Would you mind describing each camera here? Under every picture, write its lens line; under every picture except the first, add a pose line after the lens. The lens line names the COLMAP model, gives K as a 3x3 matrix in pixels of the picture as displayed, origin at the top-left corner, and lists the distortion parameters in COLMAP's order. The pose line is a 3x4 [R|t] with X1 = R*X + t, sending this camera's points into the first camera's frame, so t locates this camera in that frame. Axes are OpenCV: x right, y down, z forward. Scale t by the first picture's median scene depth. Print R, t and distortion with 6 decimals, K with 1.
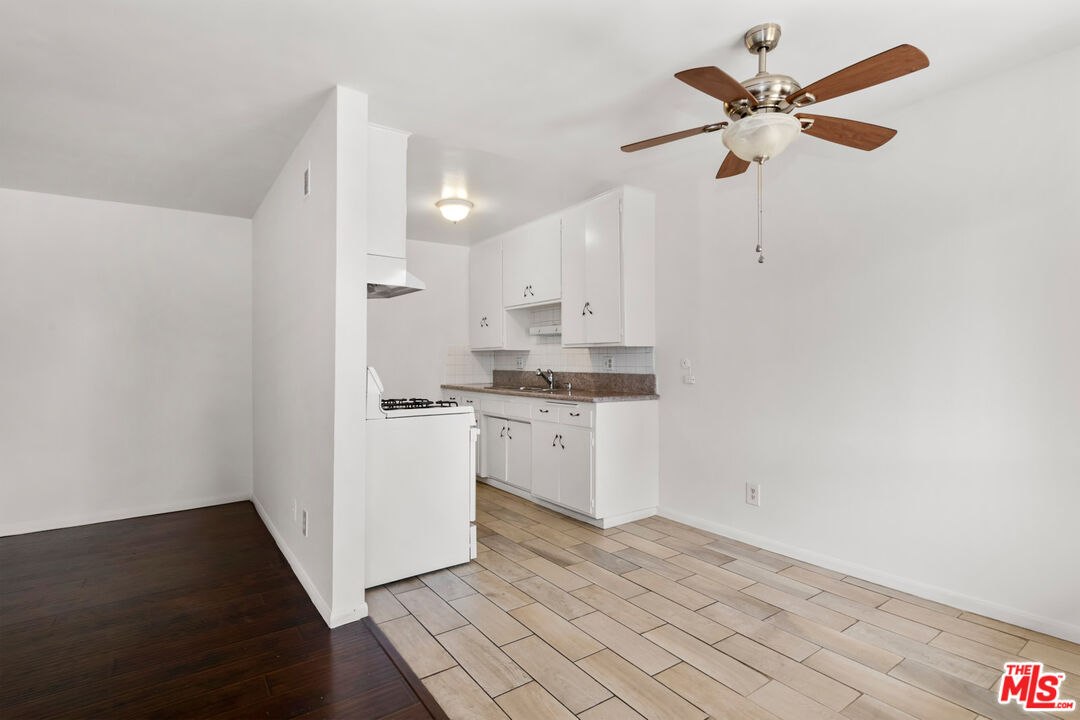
lens RADIAL K [[512.6, 0, 535.4], [0, 512.6, 355.0], [0, 0, 1]] dist [0.000060, -0.000670]
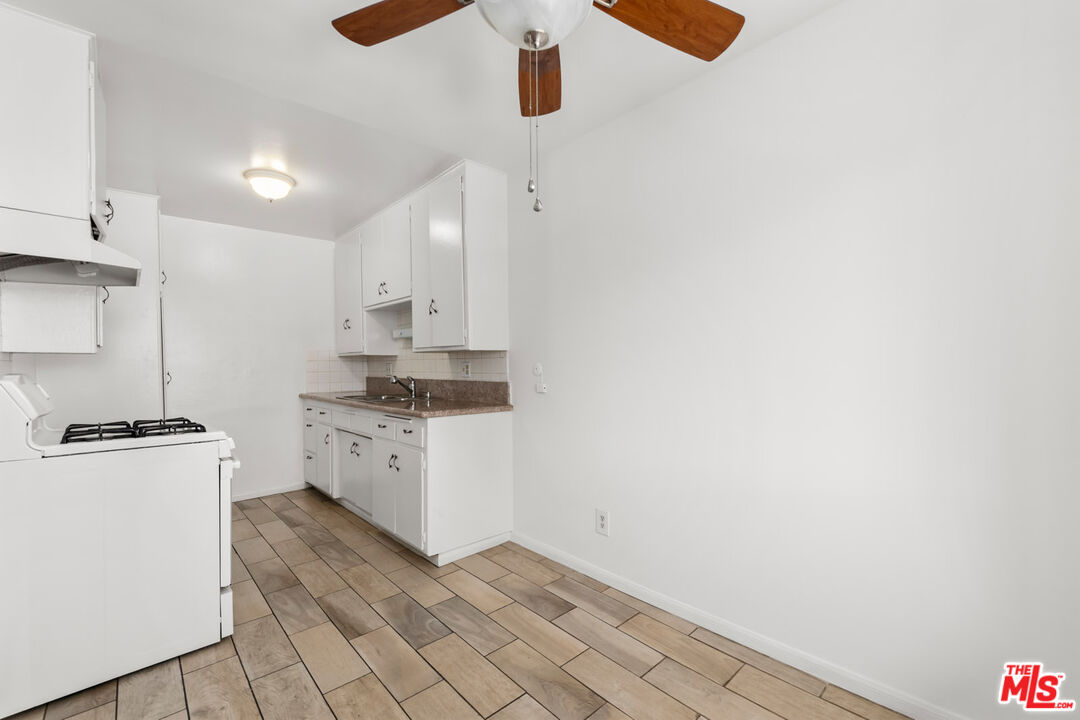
lens RADIAL K [[446.2, 0, 543.8], [0, 446.2, 370.0], [0, 0, 1]] dist [0.003105, 0.000119]
pose [[0.990322, -0.007781, 0.138568, 0.202090], [0.004597, 0.999718, 0.023280, -0.000660], [-0.138710, -0.022418, 0.990079, 0.250810]]
